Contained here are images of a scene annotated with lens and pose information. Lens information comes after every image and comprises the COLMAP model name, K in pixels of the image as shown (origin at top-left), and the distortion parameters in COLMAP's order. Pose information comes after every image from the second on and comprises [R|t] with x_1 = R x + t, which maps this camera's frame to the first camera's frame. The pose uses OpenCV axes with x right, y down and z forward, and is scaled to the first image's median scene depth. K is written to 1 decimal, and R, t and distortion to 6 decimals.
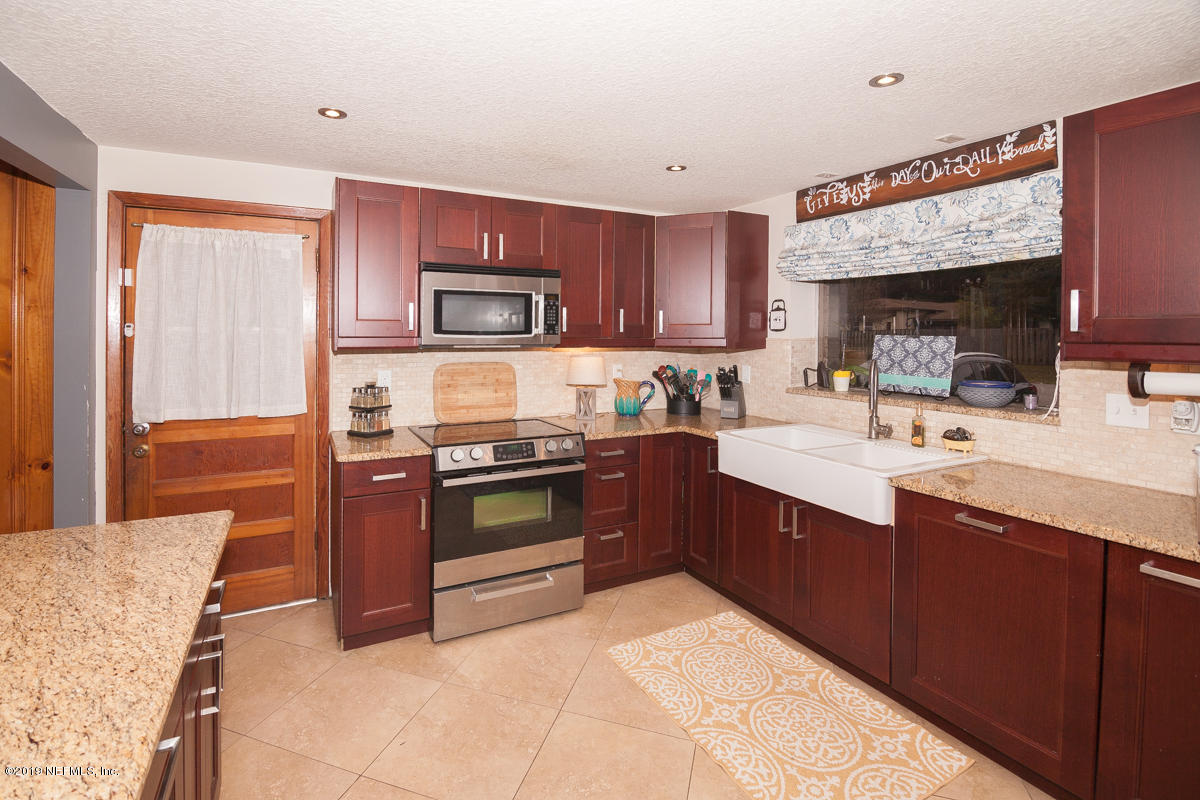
lens RADIAL K [[547.5, 0, 558.8], [0, 547.5, 343.9], [0, 0, 1]] dist [-0.001920, -0.010942]
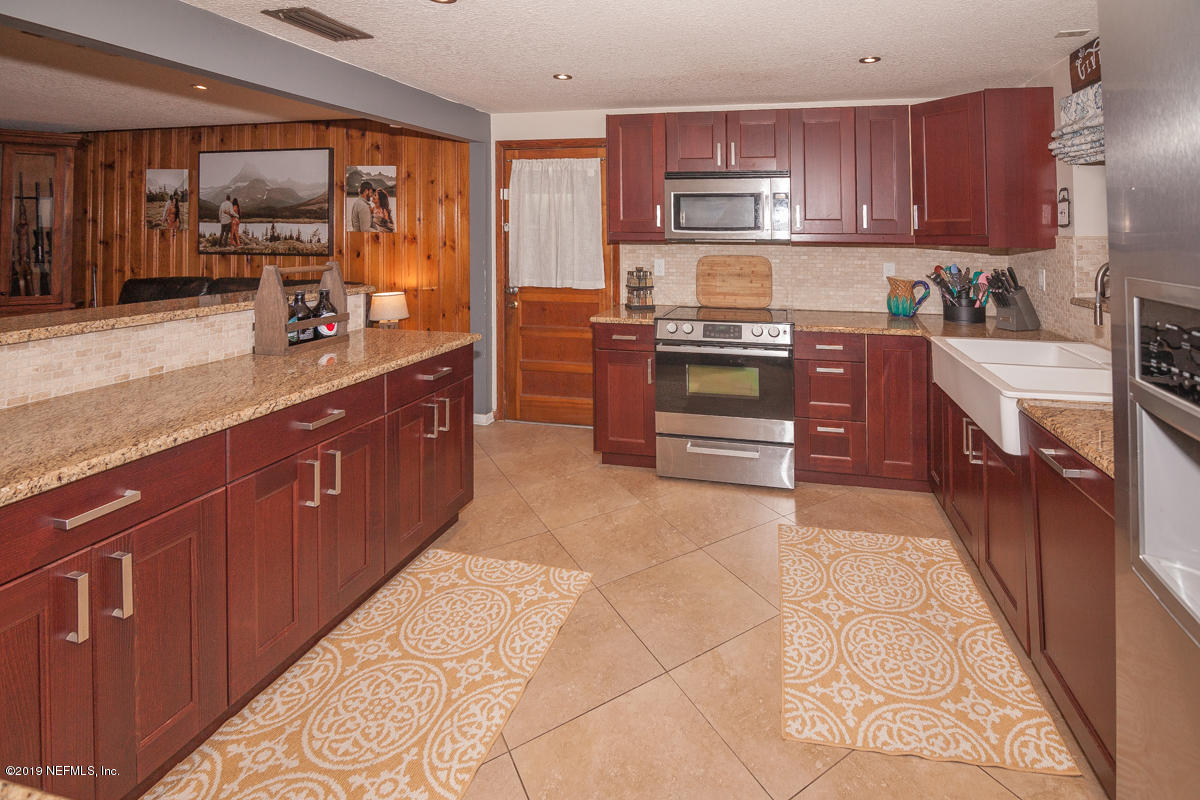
lens RADIAL K [[545.0, 0, 663.6], [0, 545.0, 220.0], [0, 0, 1]] dist [-0.006998, -0.001267]
pose [[0.801835, -0.012107, -0.597422, 0.478996], [-0.013520, 0.999171, -0.038393, 0.005862], [0.597392, 0.038862, 0.801007, -0.009743]]
